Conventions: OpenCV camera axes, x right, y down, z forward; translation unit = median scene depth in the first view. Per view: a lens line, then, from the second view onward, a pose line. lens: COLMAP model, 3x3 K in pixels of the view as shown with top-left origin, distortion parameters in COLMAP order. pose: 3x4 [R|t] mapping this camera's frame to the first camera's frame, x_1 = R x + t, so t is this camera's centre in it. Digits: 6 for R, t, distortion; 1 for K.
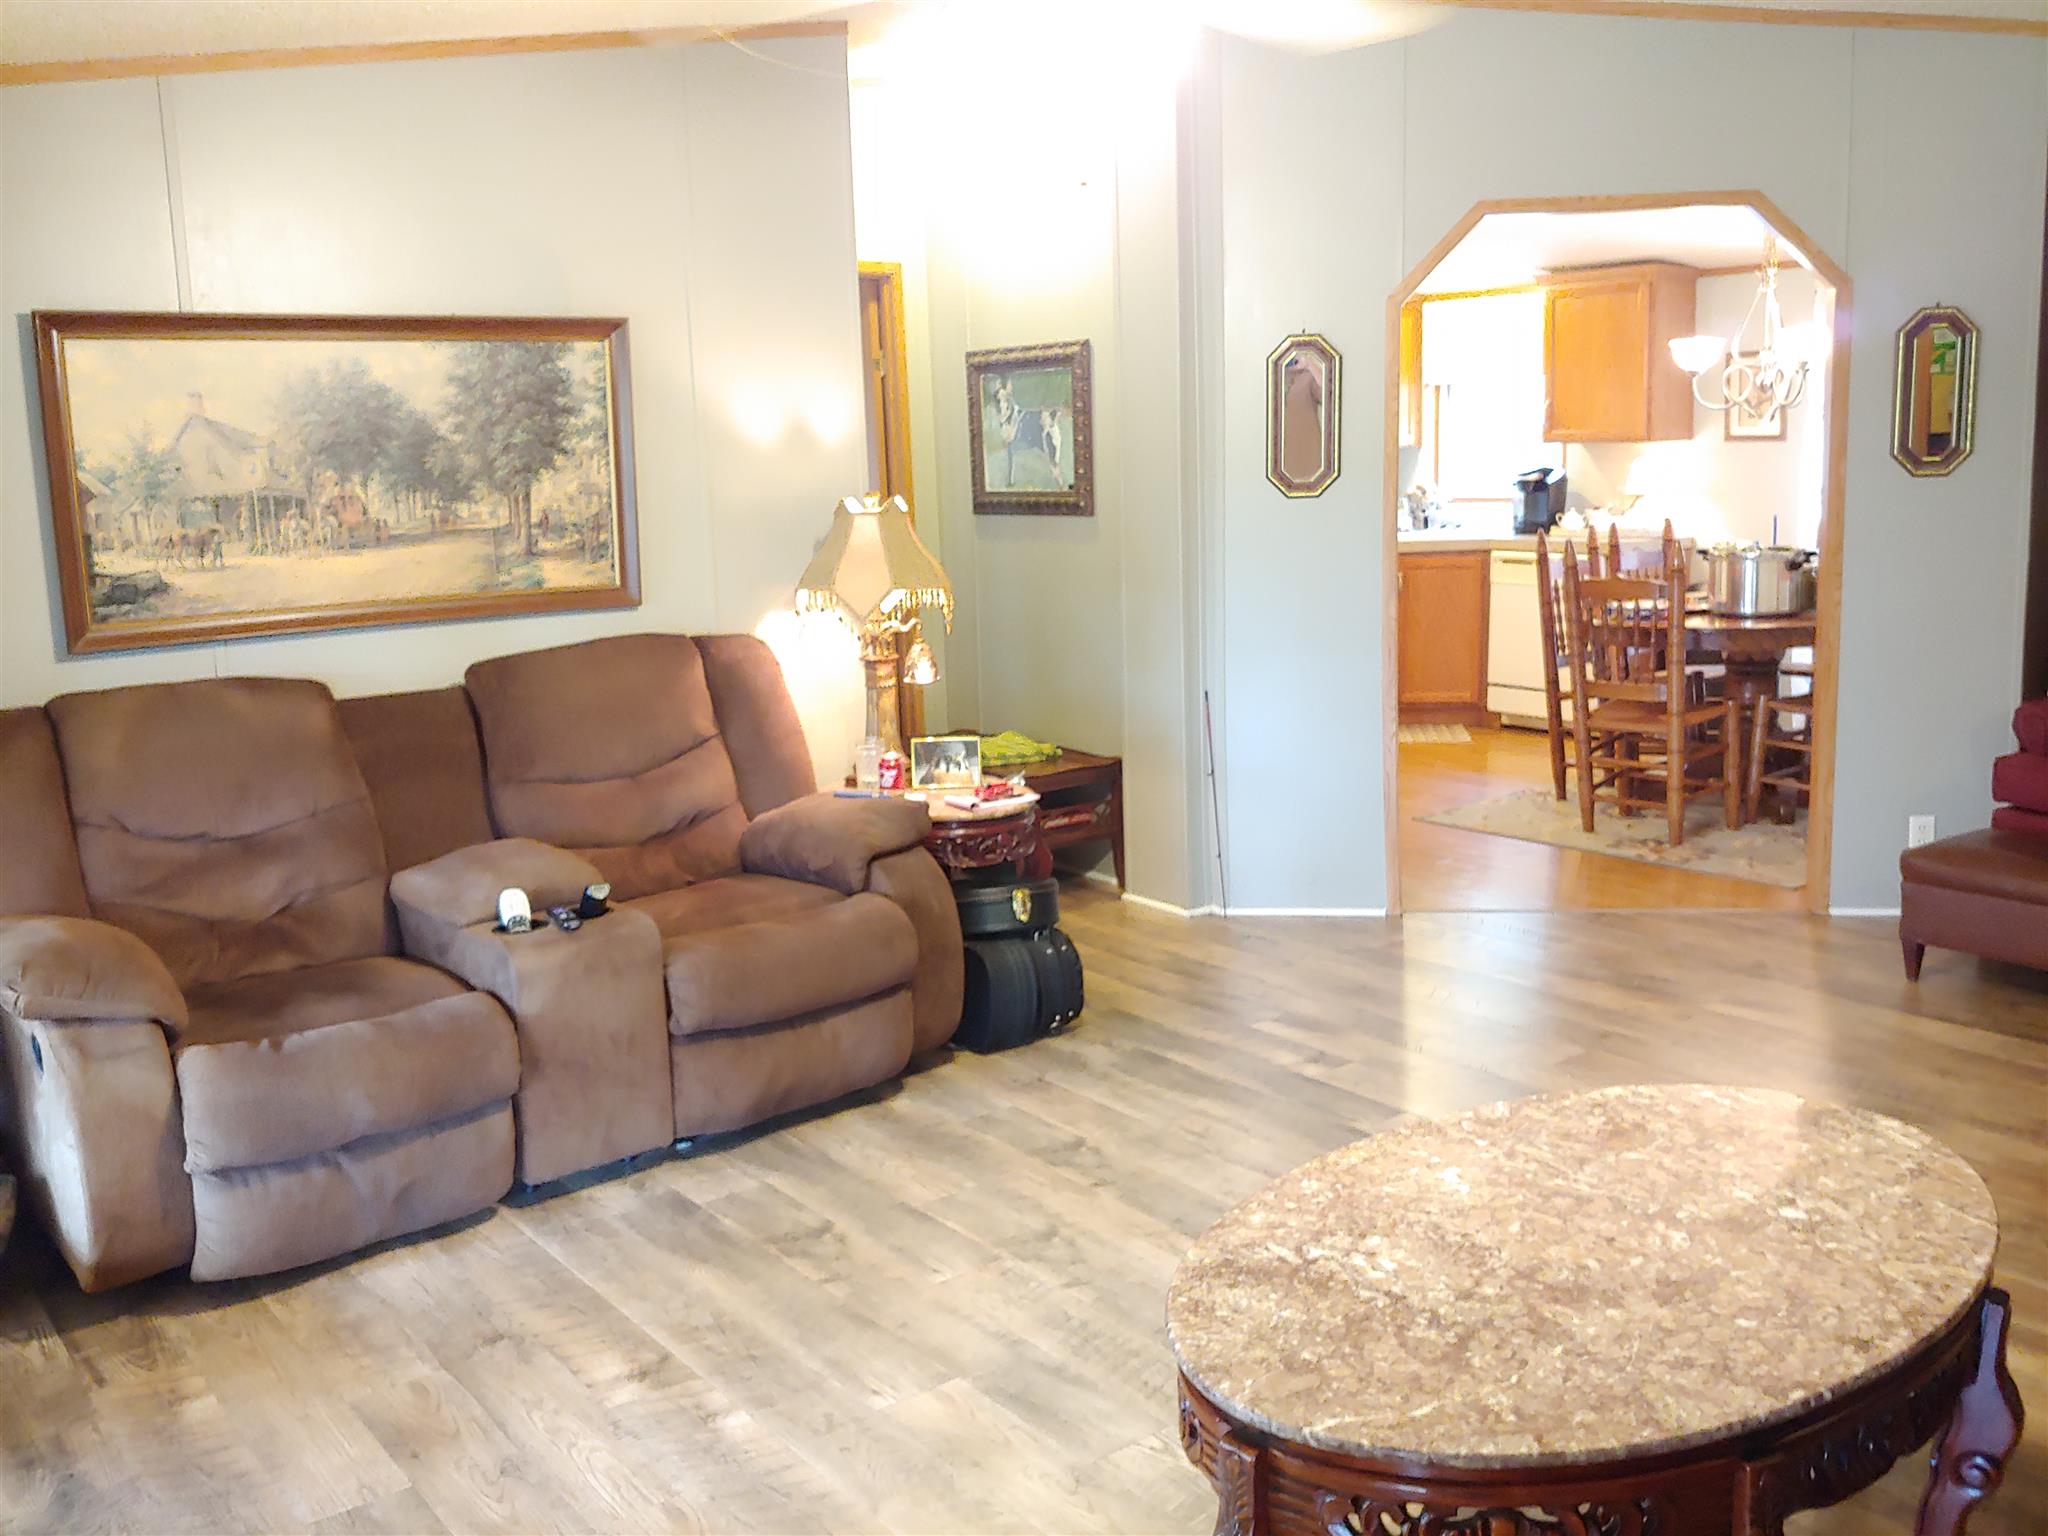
lens RADIAL K [[1835.3, 0, 1024.0], [0, 1835.3, 768.0], [0, 0, 1]] dist [0.240658, -0.596064]
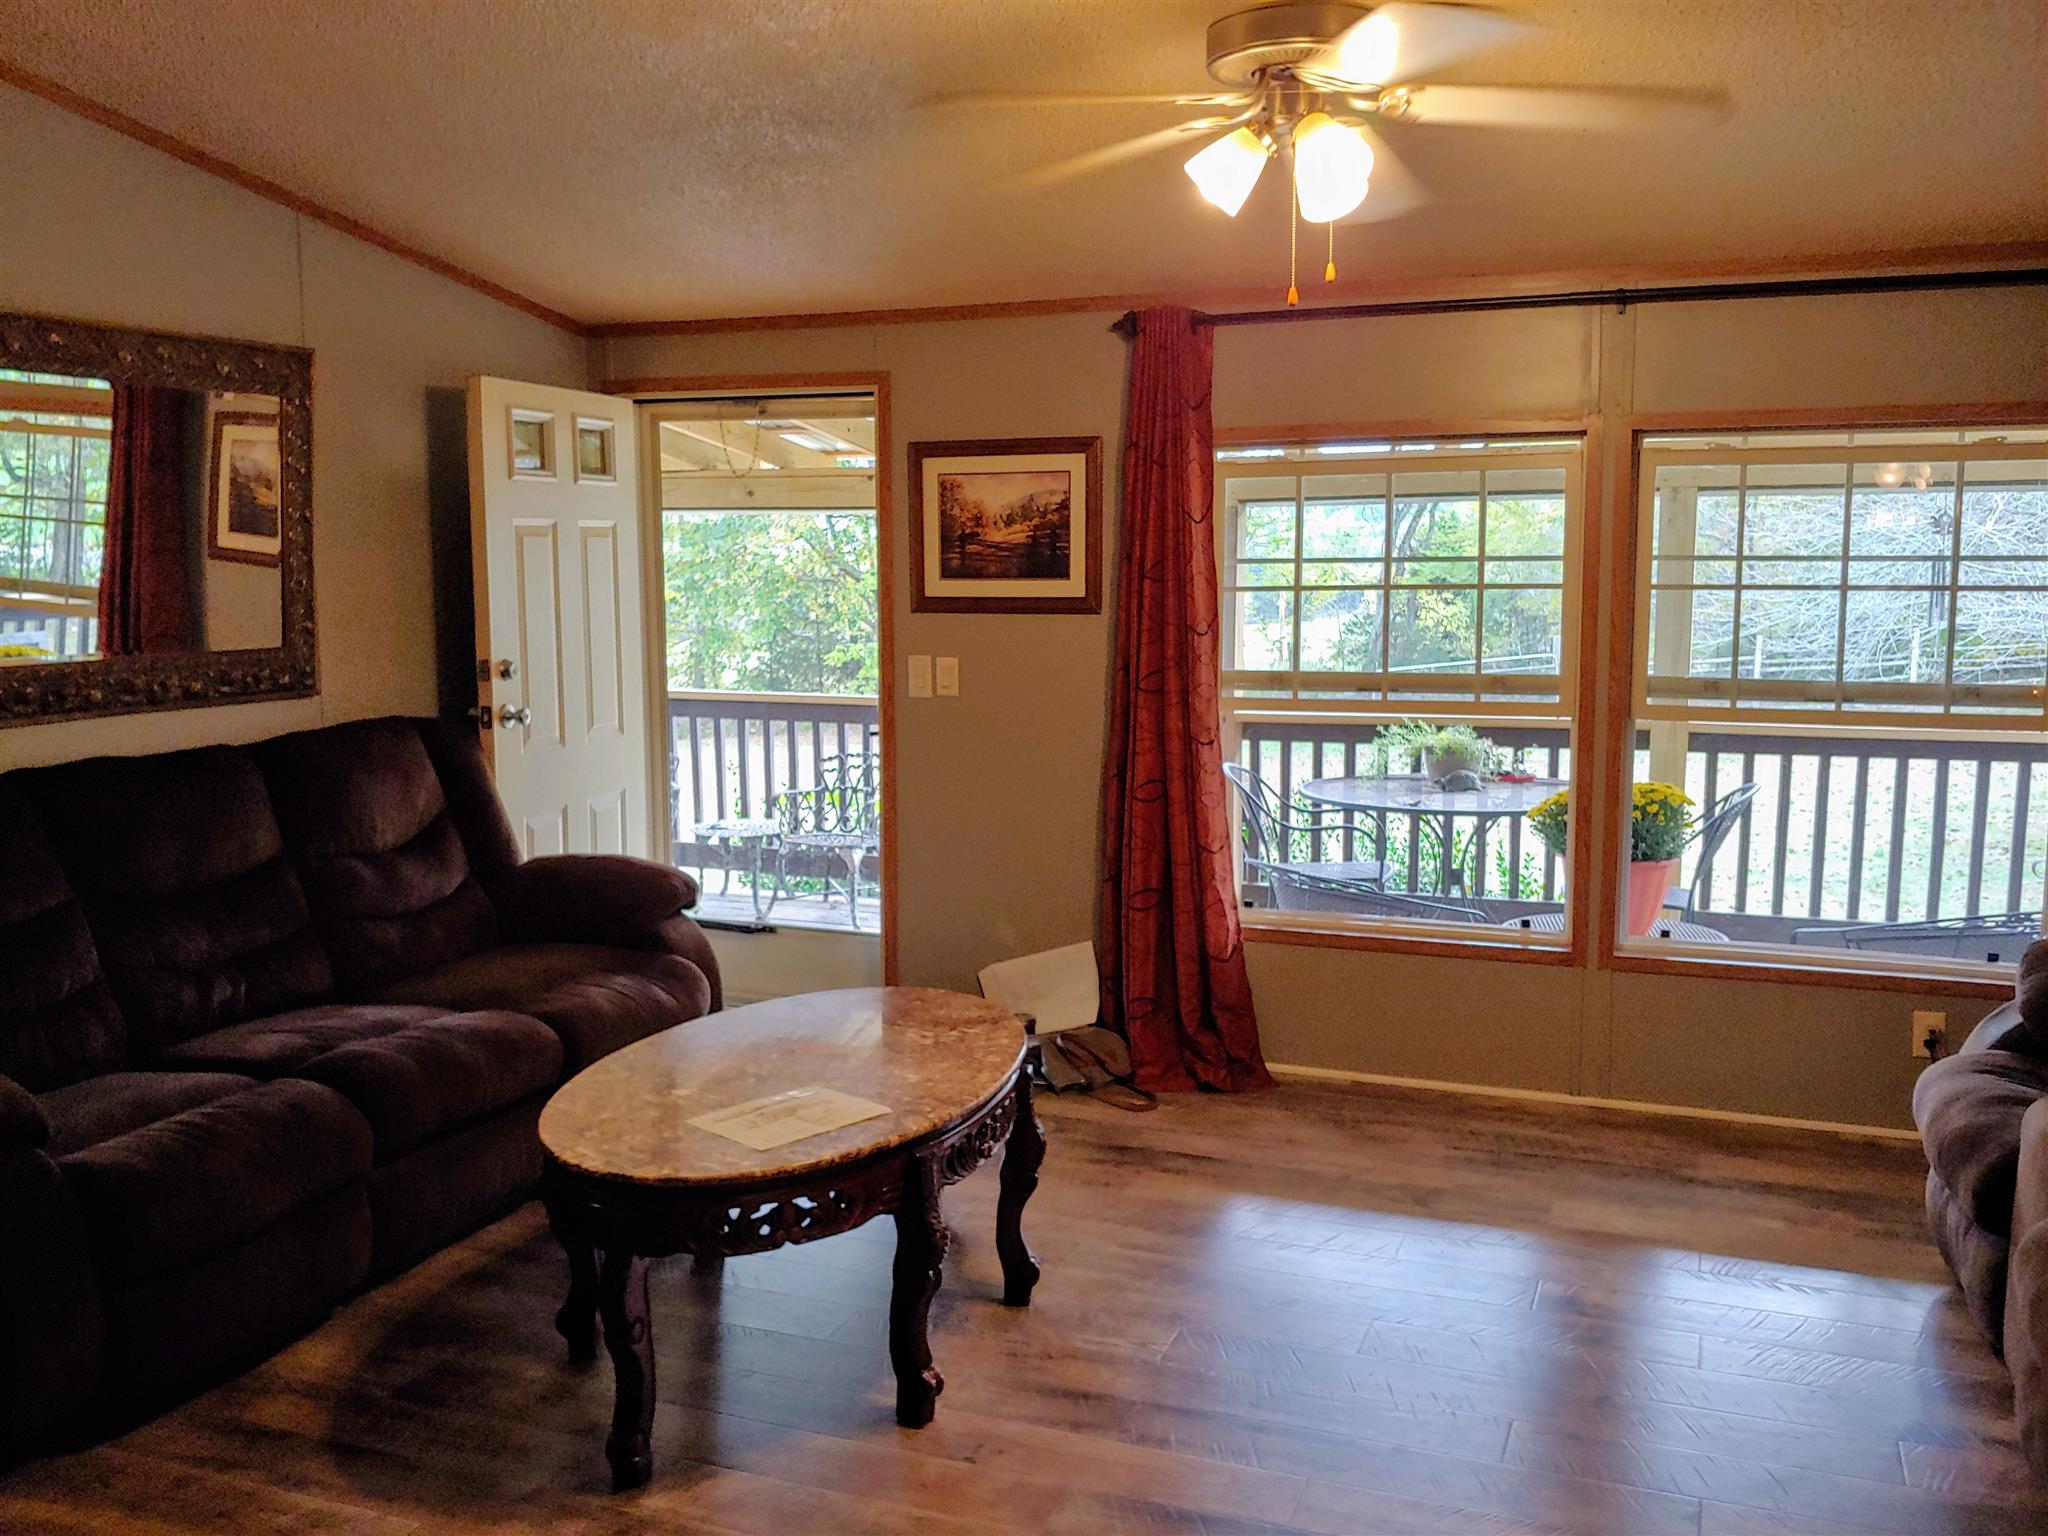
lens RADIAL K [[1835.3, 0, 1024.0], [0, 1835.3, 768.0], [0, 0, 1]] dist [0.240658, -0.596064]
pose [[-0.861090, 0.089997, -0.500424, 0.418636], [-0.057229, 0.960801, 0.271268, -0.194819], [0.505221, 0.262225, -0.822186, 1.071749]]
